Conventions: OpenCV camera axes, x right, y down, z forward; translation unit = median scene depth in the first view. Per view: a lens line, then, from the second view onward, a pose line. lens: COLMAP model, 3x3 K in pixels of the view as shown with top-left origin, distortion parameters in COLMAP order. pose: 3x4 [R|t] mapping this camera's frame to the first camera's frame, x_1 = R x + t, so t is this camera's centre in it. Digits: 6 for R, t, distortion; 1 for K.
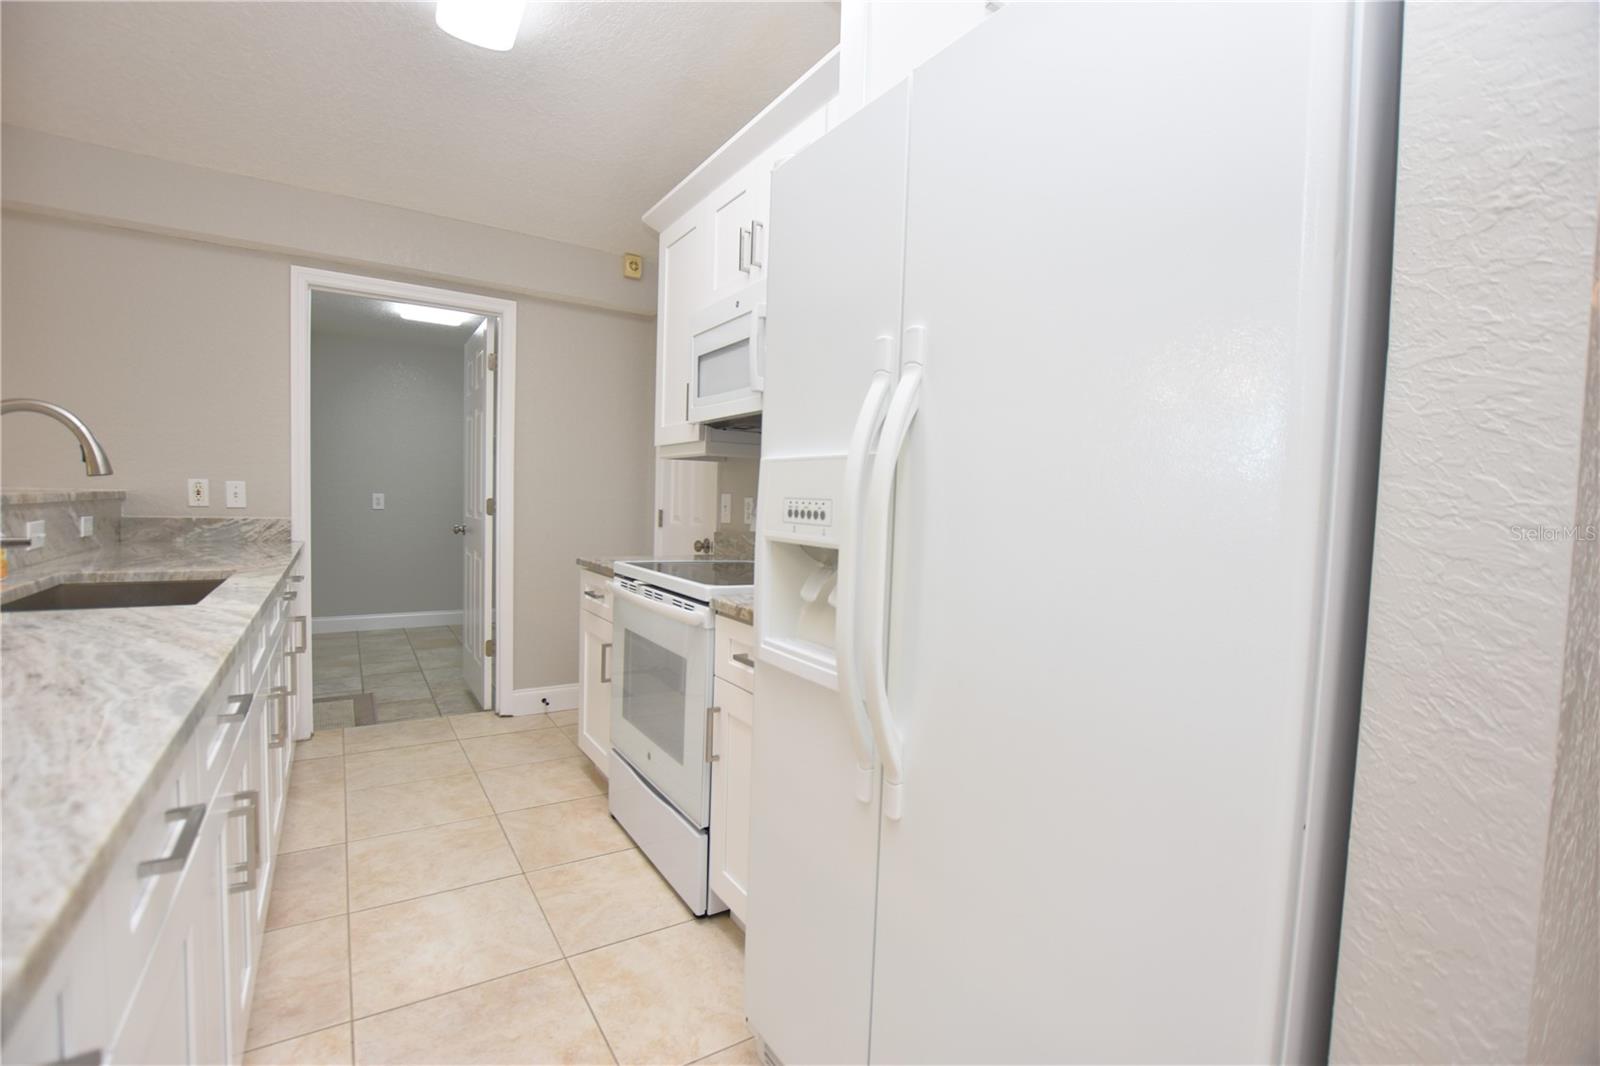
lens RADIAL K [[710.8, 0, 791.9], [0, 710.8, 536.7], [0, 0, 1]] dist [-0.026989, 0.000835]
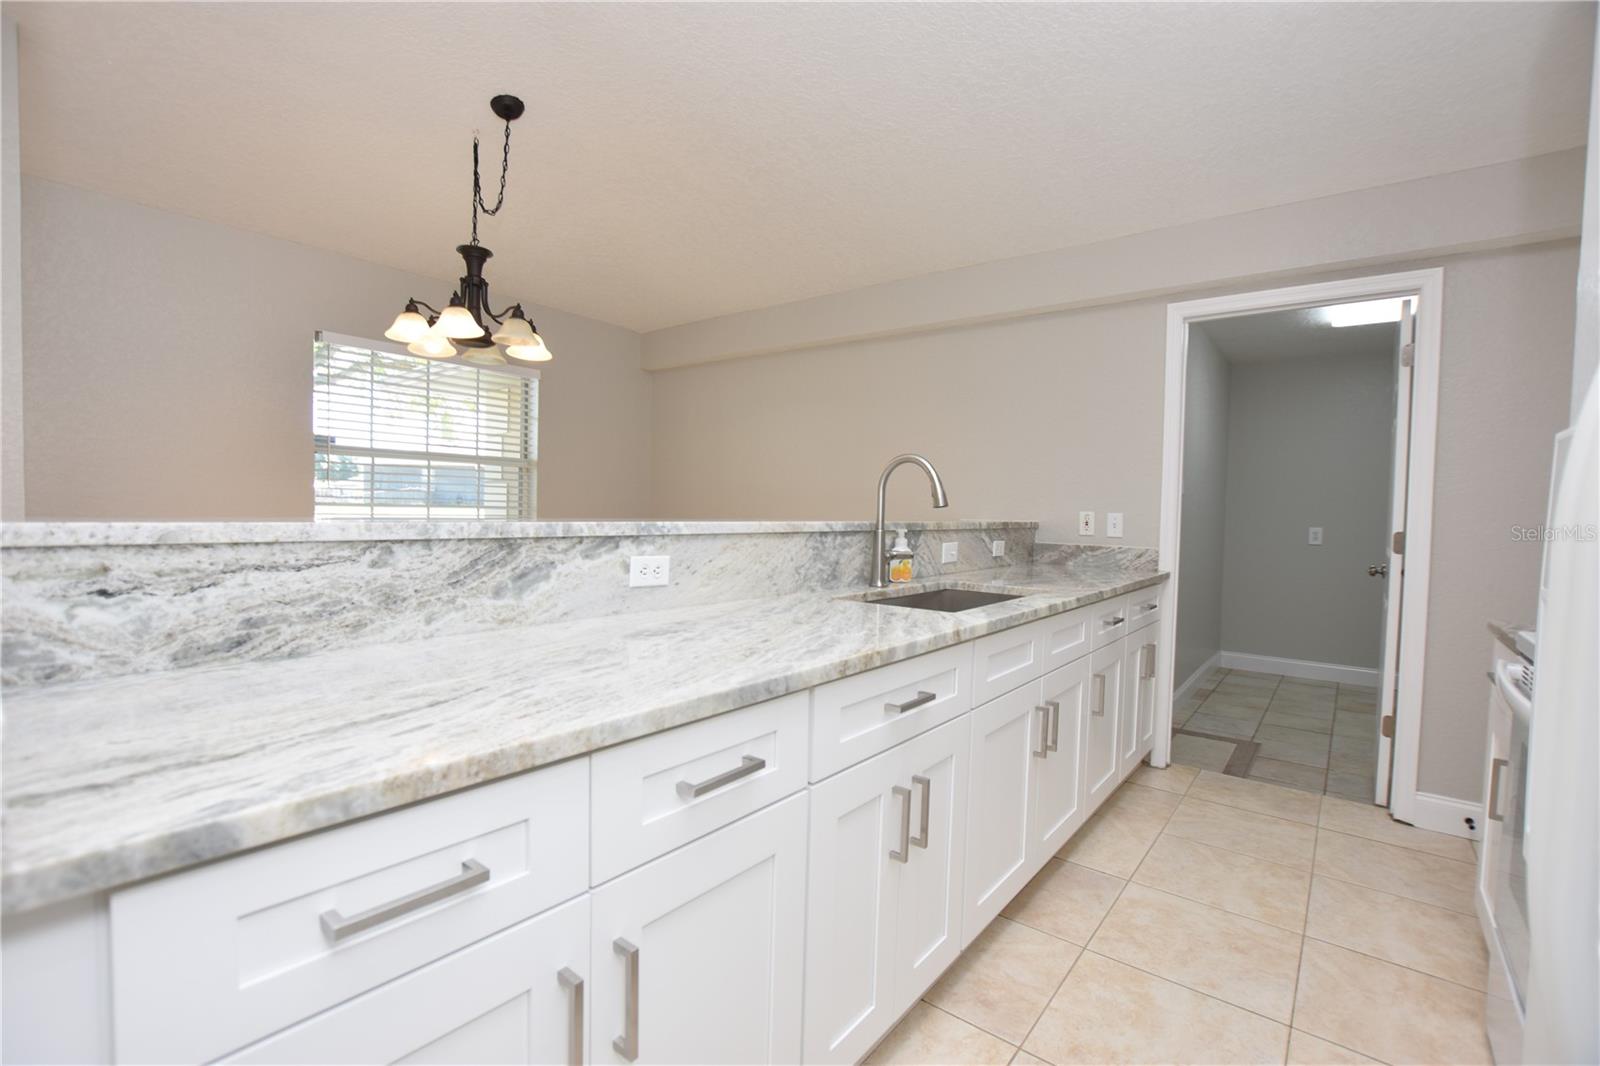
lens RADIAL K [[712.8, 0, 790.1], [0, 712.8, 534.0], [0, 0, 1]] dist [-0.025140, 0.000319]
pose [[0.318441, 0.011705, -0.947871, 0.098101], [-0.062814, 0.997987, -0.008778, -0.004336], [0.945859, 0.062335, 0.318535, 0.152716]]
